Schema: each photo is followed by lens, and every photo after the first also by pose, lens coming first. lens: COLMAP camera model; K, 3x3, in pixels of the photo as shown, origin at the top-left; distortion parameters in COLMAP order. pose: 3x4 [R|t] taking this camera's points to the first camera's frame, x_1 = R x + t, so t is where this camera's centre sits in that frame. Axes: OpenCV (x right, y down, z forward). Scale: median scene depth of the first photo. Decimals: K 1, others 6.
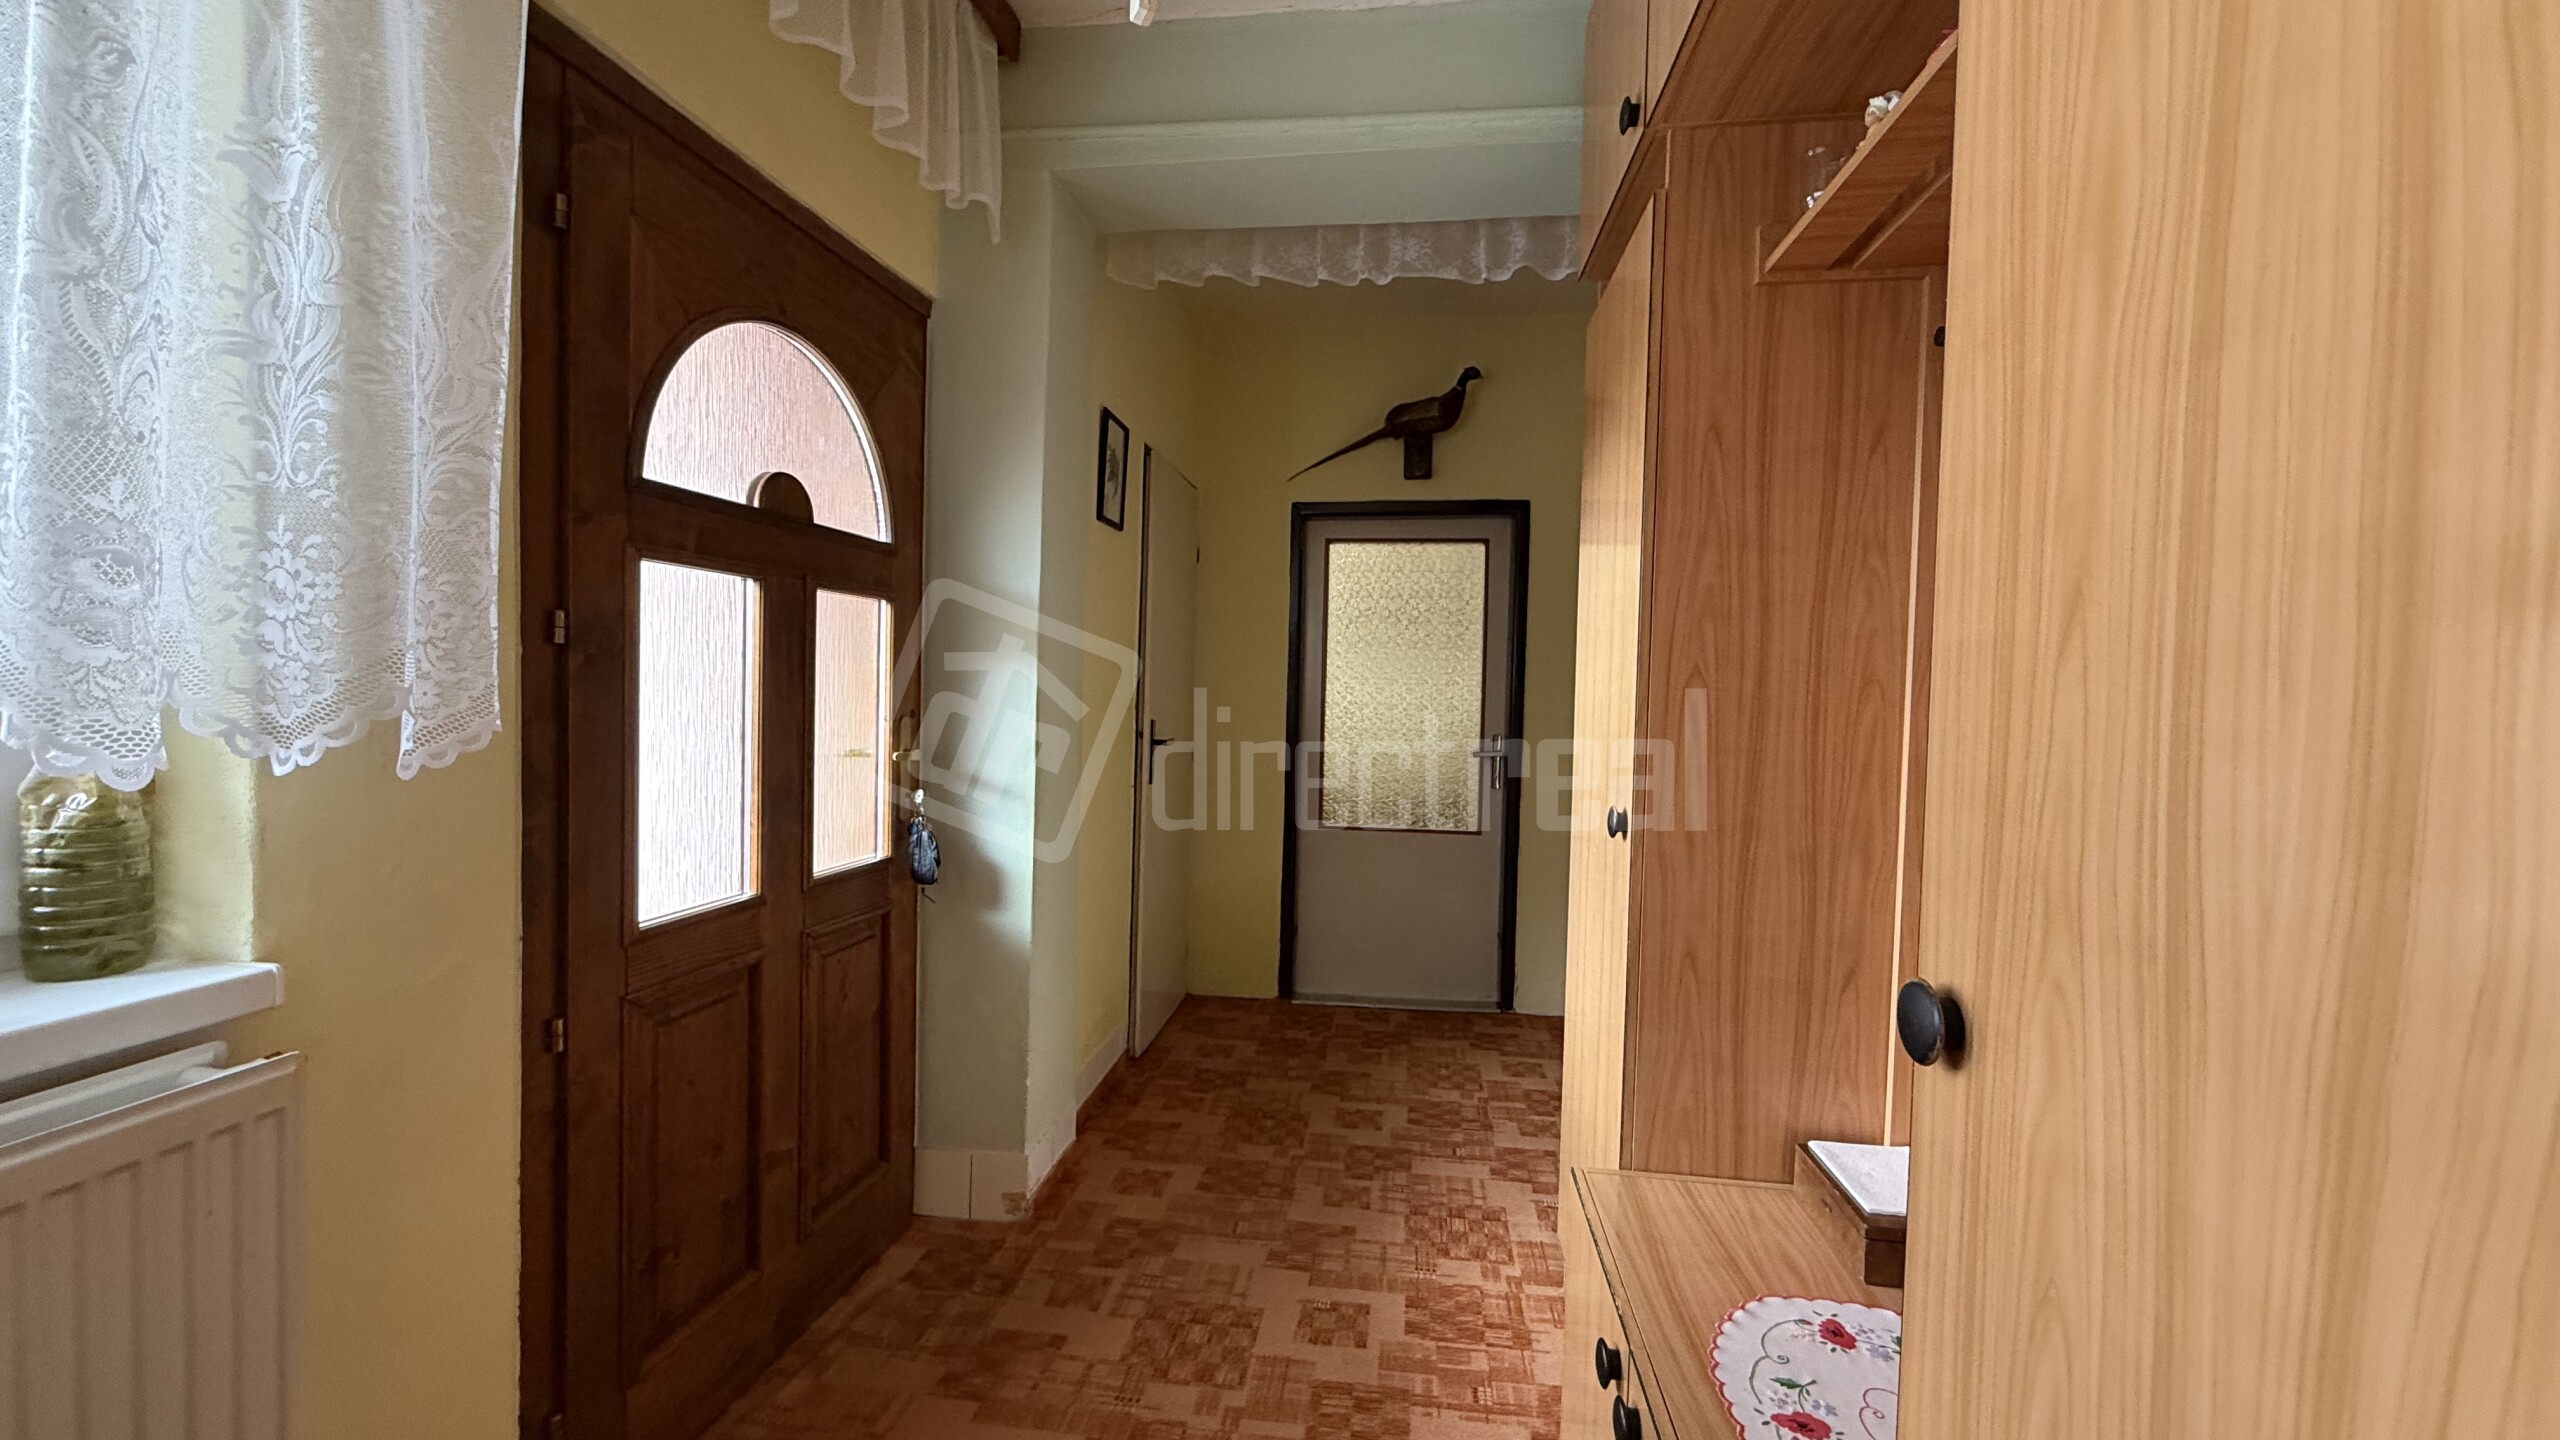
lens RADIAL K [[1026.2, 0, 1274.6], [0, 1026.2, 713.1], [0, 0, 1]] dist [0.003954, -0.000090]
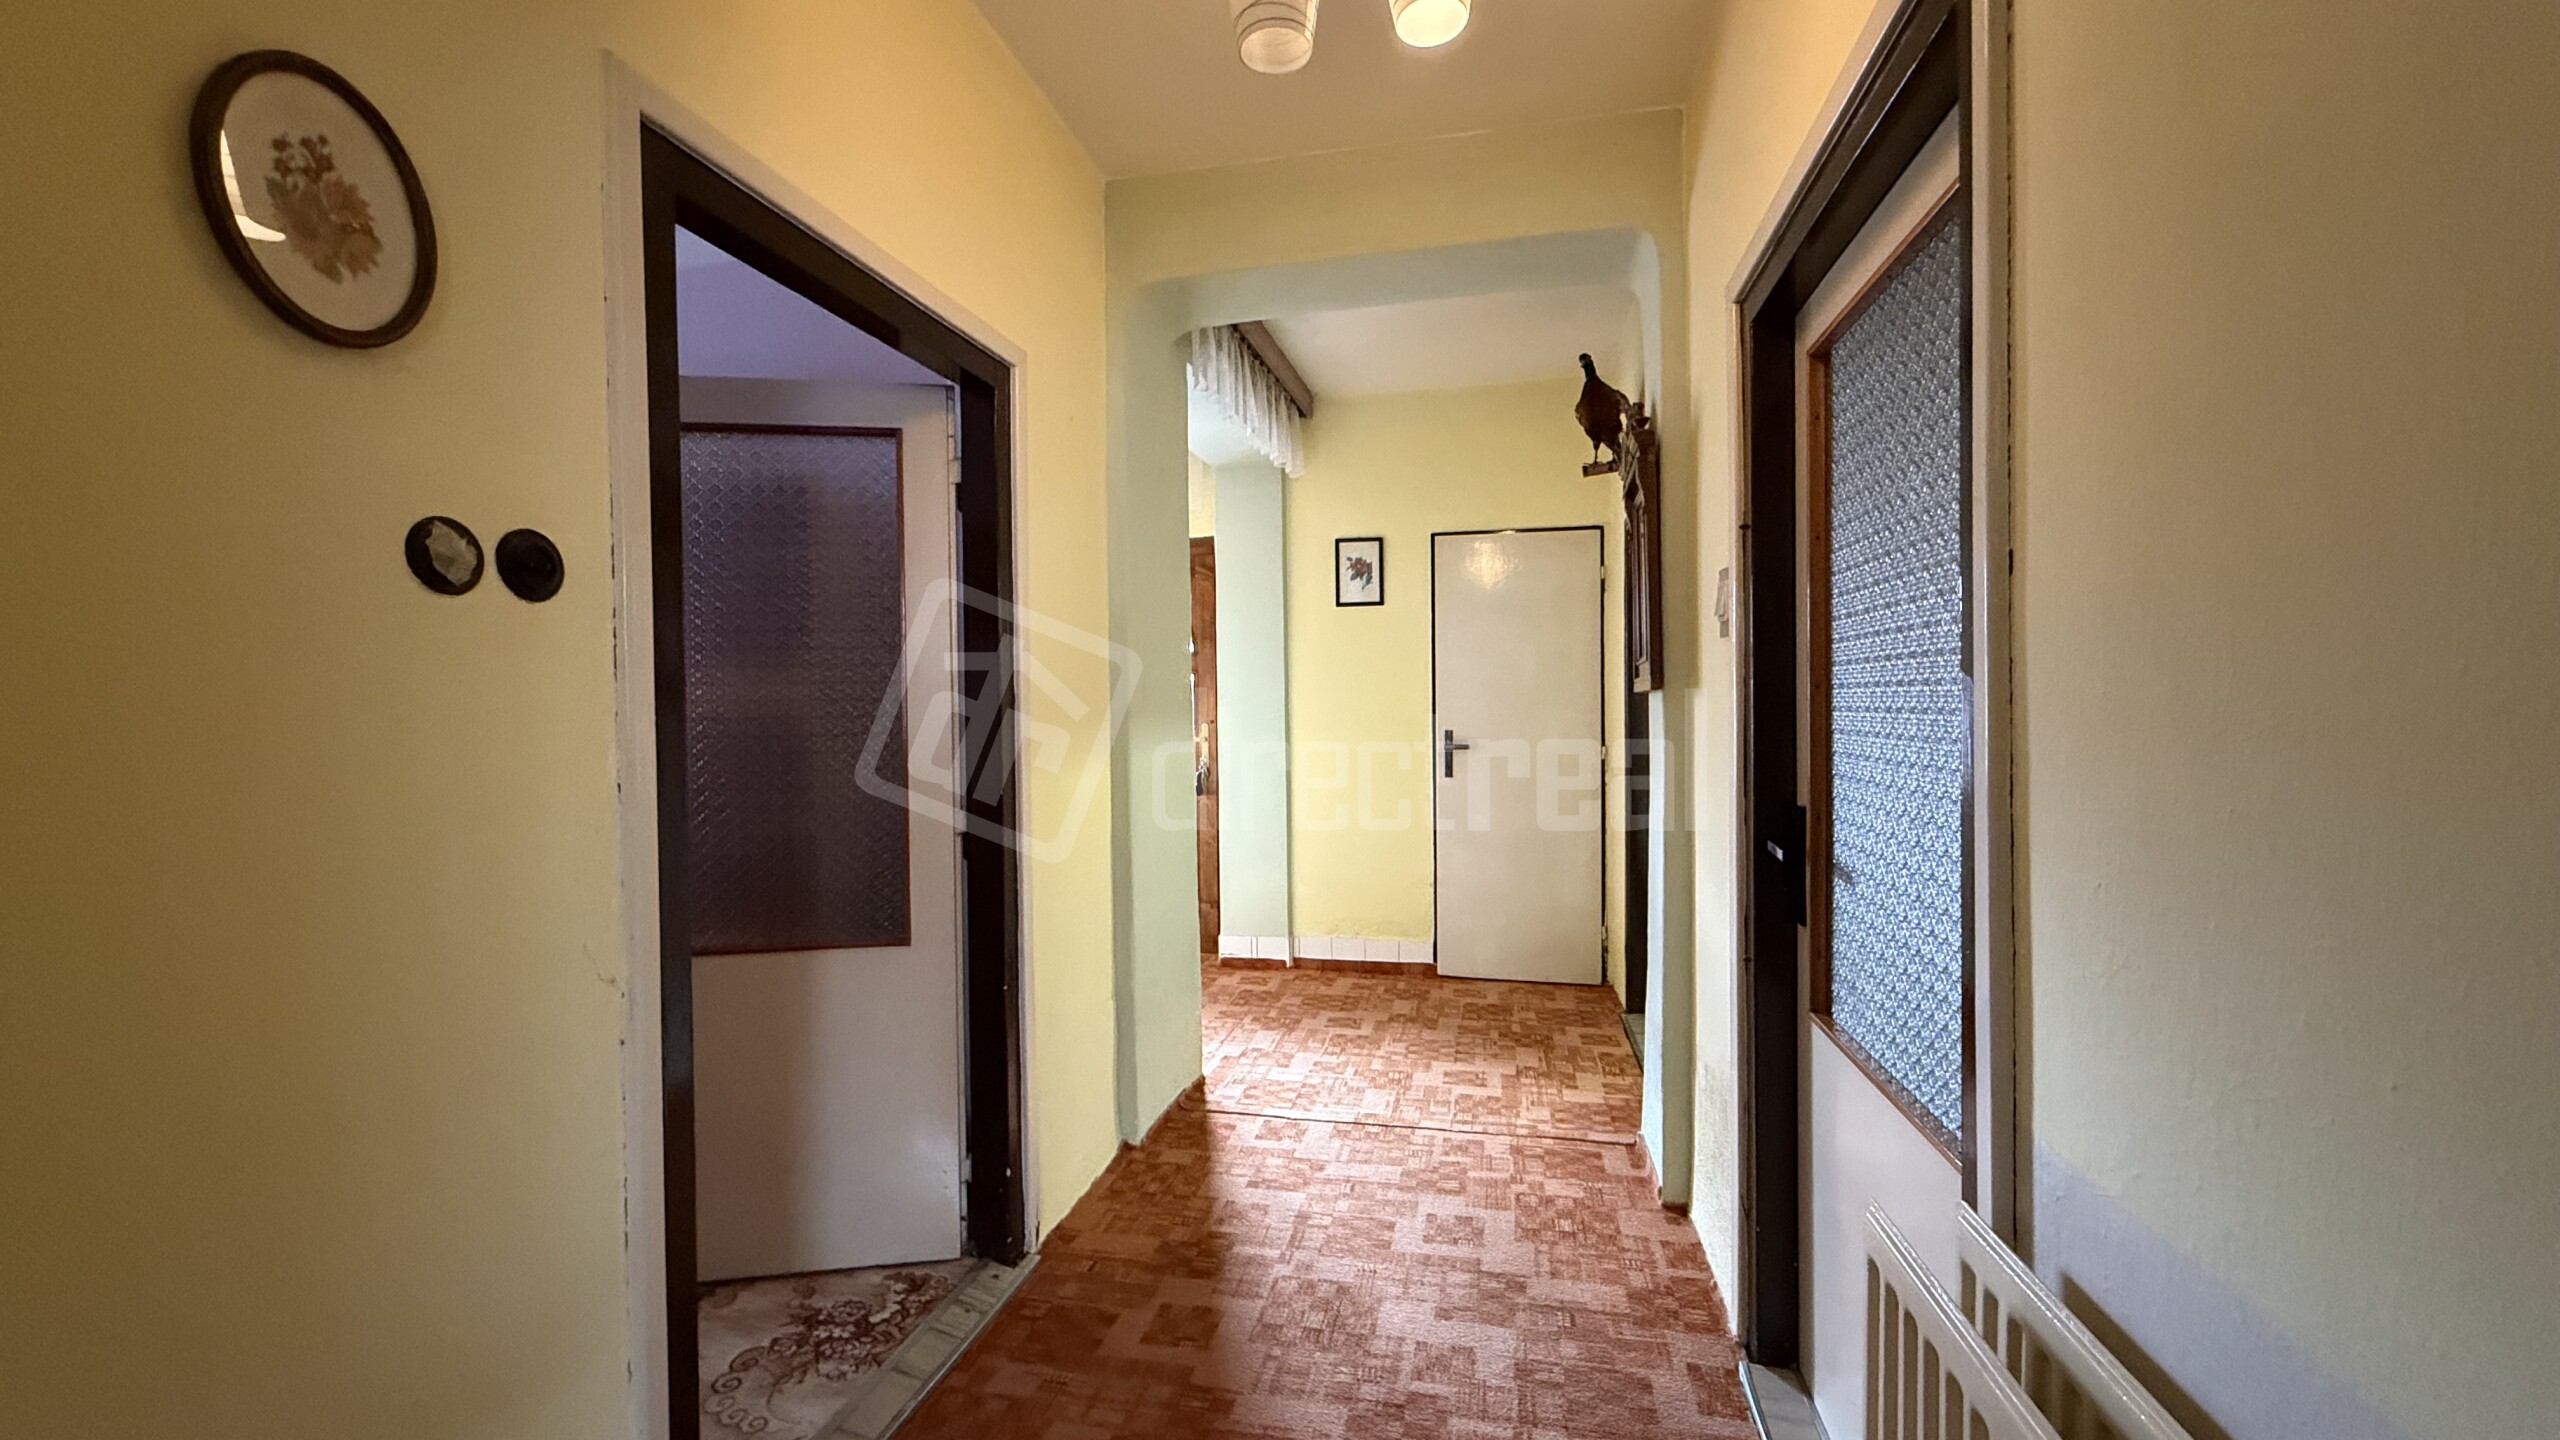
lens RADIAL K [[1026.2, 0, 1273.4], [0, 1026.2, 721.8], [0, 0, 1]] dist [0.003954, -0.000090]
pose [[-0.085176, 0.000937, -0.996365, 1.395210], [-0.017115, 0.999851, 0.002403, -0.004621], [0.996219, 0.017257, -0.085147, 0.981163]]
